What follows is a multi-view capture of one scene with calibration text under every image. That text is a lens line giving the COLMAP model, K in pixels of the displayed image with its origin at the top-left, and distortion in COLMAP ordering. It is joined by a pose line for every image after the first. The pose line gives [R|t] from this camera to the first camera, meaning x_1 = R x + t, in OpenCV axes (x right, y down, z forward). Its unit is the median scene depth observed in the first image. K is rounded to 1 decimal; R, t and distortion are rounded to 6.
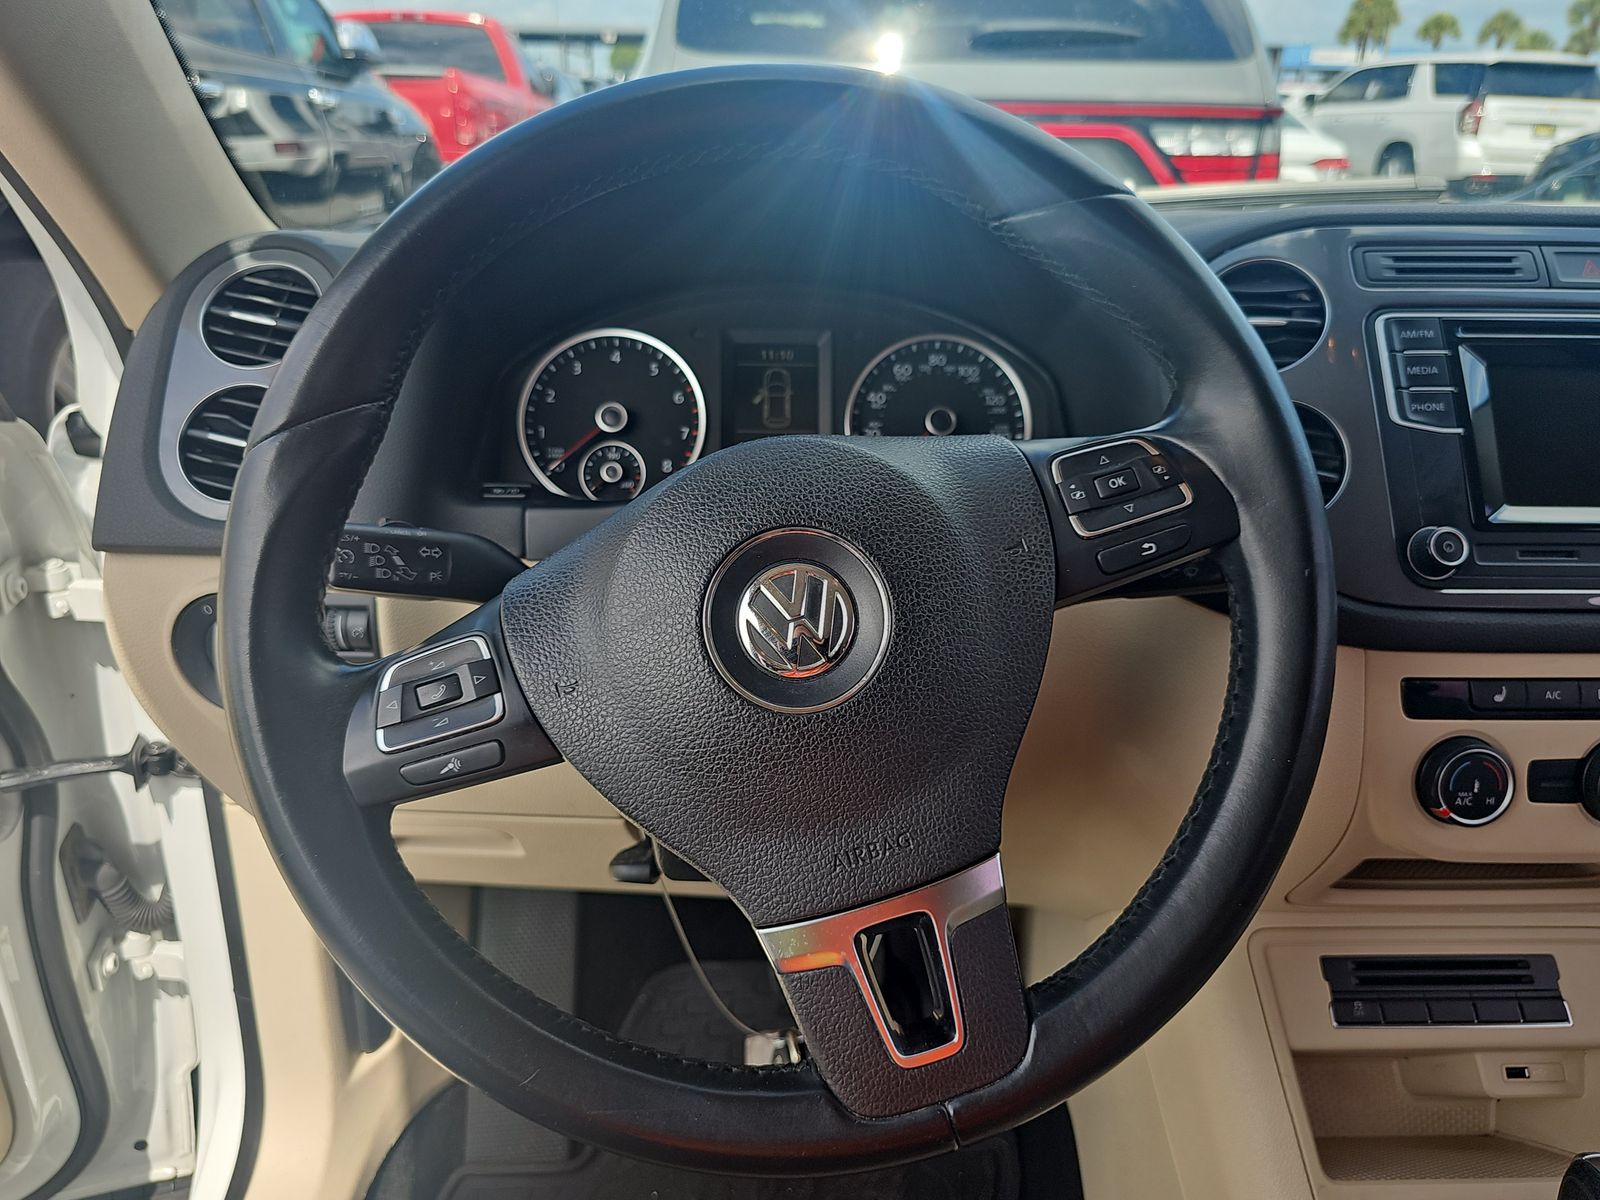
lens RADIAL K [[1064.2, 0, 805.6], [0, 1064.2, 606.0], [0, 0, 1]] dist [-0.001660, -0.017999]
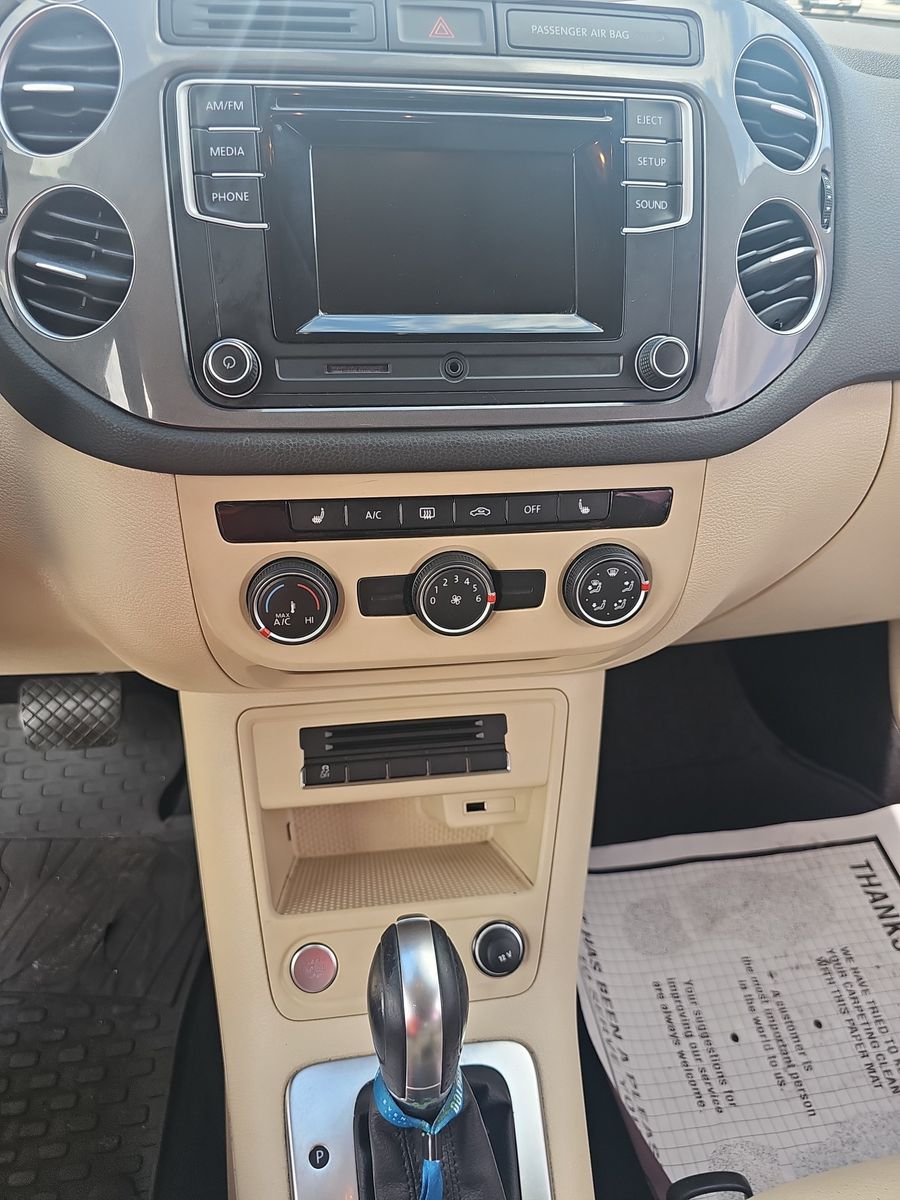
lens RADIAL K [[798.2, 0, 450.8], [0, 798.2, 591.1], [0, 0, 1]] dist [-0.001660, -0.017999]
pose [[0.990388, -0.047668, 0.129845, 0.599068], [0.011215, 0.963324, 0.268108, -0.041381], [-0.137863, -0.264075, 0.954599, 0.225065]]
